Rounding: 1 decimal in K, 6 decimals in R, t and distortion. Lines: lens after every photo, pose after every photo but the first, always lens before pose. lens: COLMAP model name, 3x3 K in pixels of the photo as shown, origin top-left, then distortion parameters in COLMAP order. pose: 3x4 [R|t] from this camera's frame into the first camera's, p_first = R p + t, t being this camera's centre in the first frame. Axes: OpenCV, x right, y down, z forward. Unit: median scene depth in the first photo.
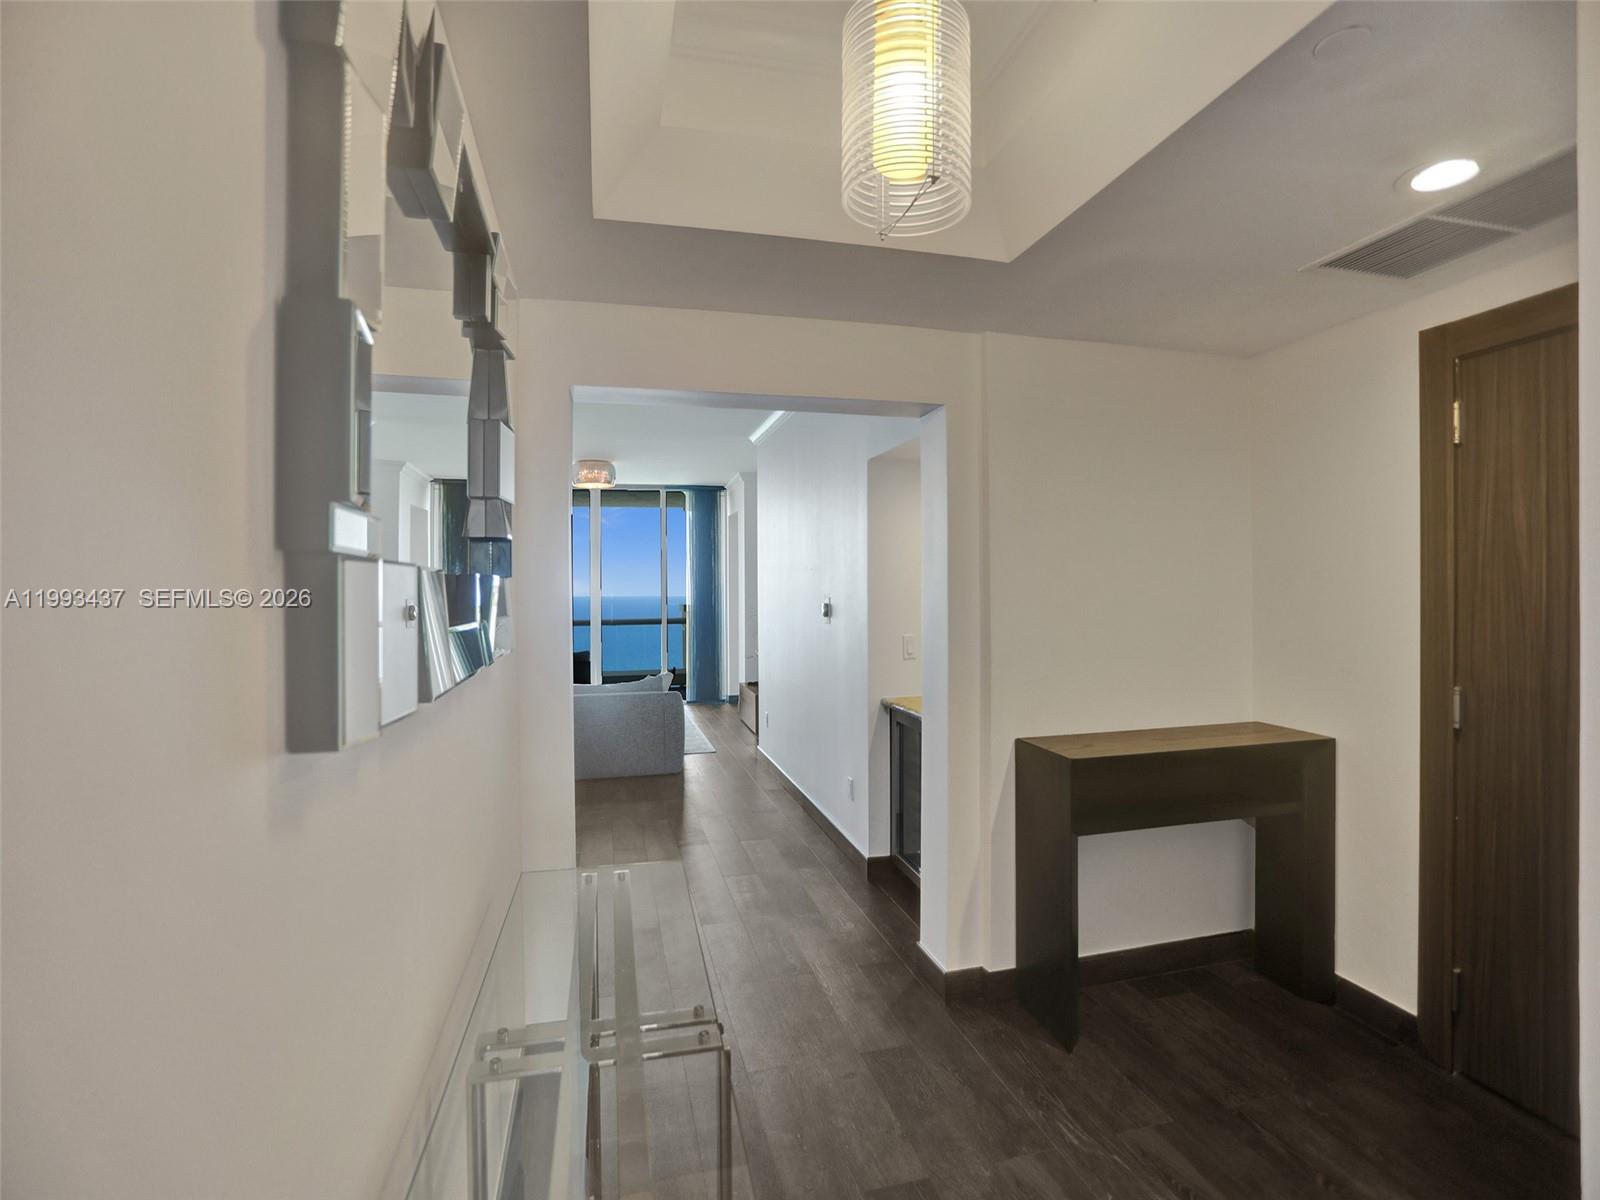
lens RADIAL K [[773.0, 0, 800.0], [0, 773.0, 600.0], [0, 0, 1]] dist [-0.003840, -0.000565]
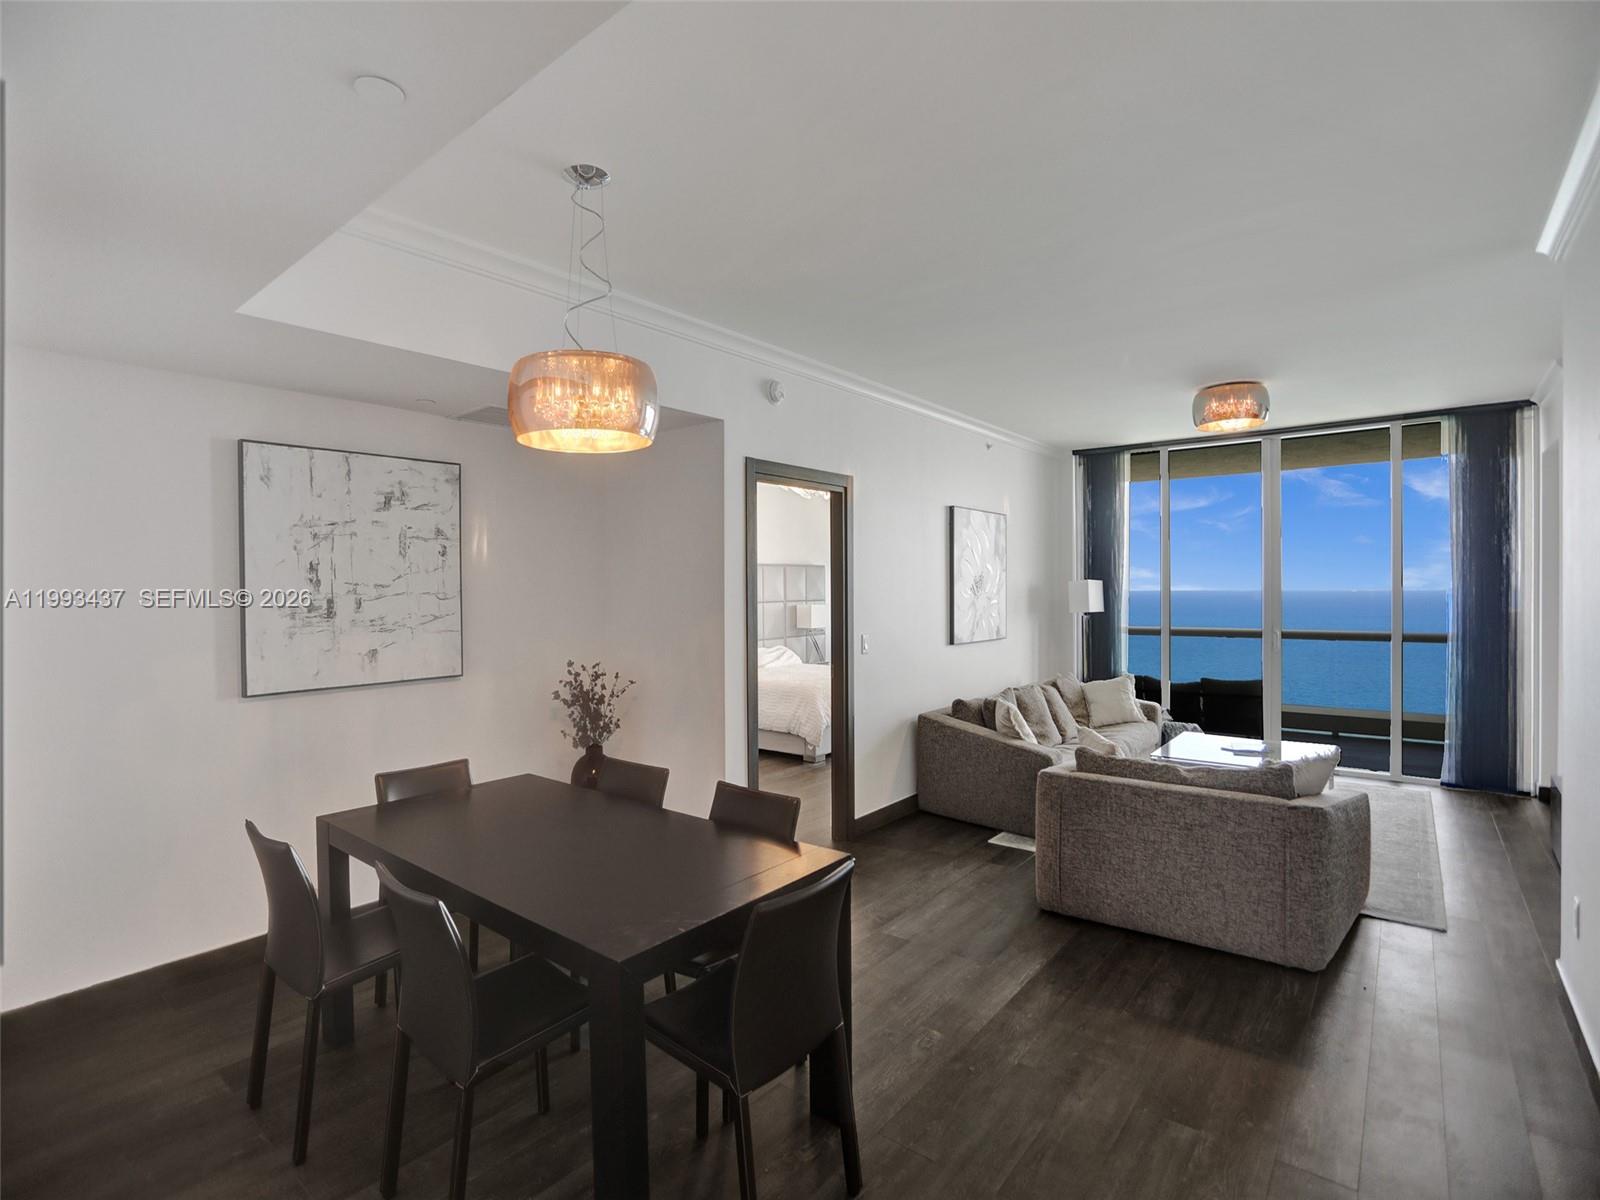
lens RADIAL K [[773.0, 0, 800.0], [0, 773.0, 600.0], [0, 0, 1]] dist [-0.003840, -0.000565]
pose [[0.629562, 0.012294, -0.776853, 0.002190], [-0.003572, 0.999910, 0.012930, -0.009951], [0.776942, -0.005366, 0.629549, 0.256907]]
